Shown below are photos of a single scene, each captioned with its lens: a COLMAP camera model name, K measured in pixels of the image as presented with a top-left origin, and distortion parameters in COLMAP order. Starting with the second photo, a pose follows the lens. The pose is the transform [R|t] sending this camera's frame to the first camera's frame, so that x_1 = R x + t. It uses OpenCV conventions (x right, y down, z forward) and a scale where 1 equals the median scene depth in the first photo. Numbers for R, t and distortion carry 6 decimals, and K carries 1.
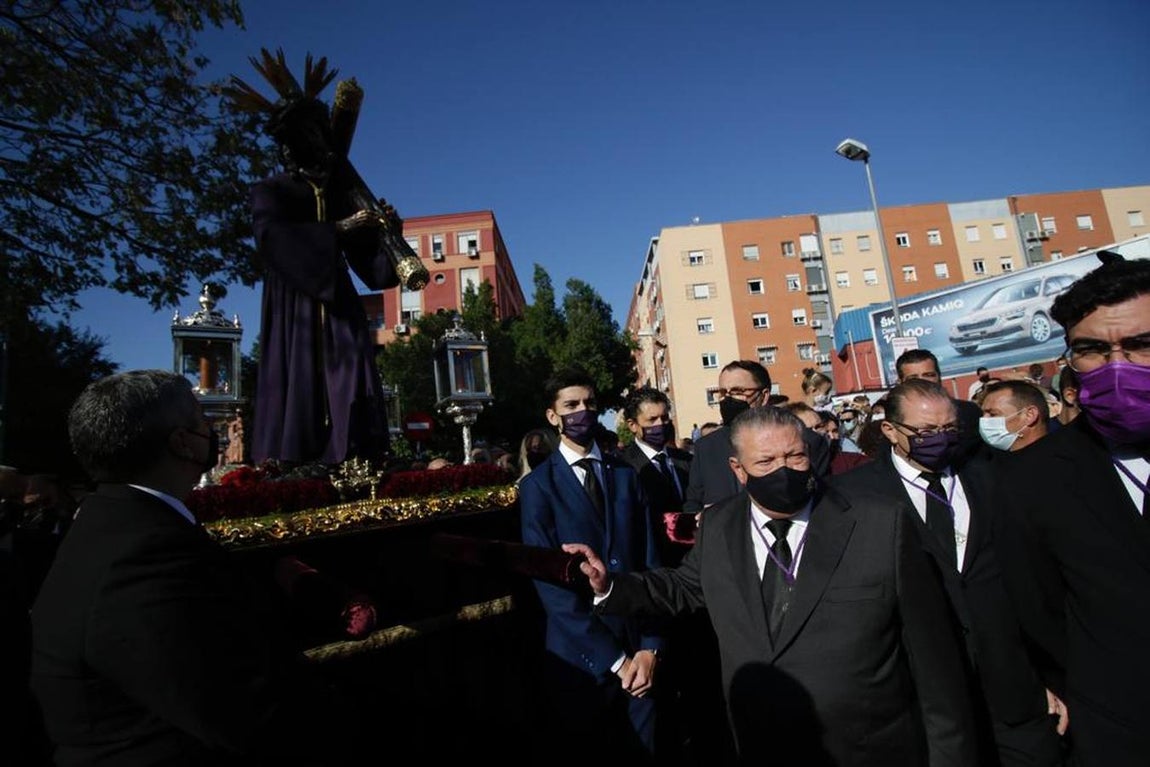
lens RADIAL K [[533.5, 0, 578.7], [0, 533.5, 384.4], [0, 0, 1]] dist [0.002035, -0.015752]
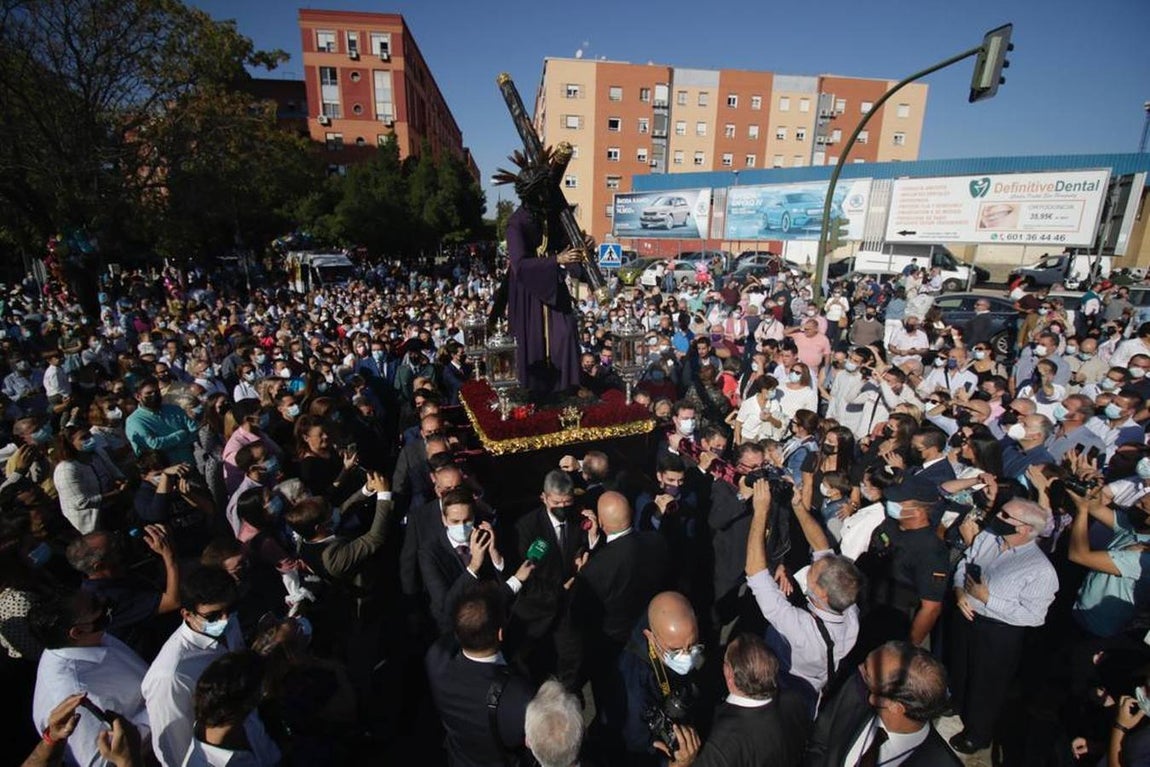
lens RADIAL K [[533.5, 0, 578.7], [0, 533.5, 384.4], [0, 0, 1]] dist [0.002035, -0.015752]
pose [[0.984408, 0.069800, 0.161457, 0.082771], [-0.129803, 0.907719, 0.398996, -0.114796], [-0.118707, -0.413733, 0.902626, -0.401736]]
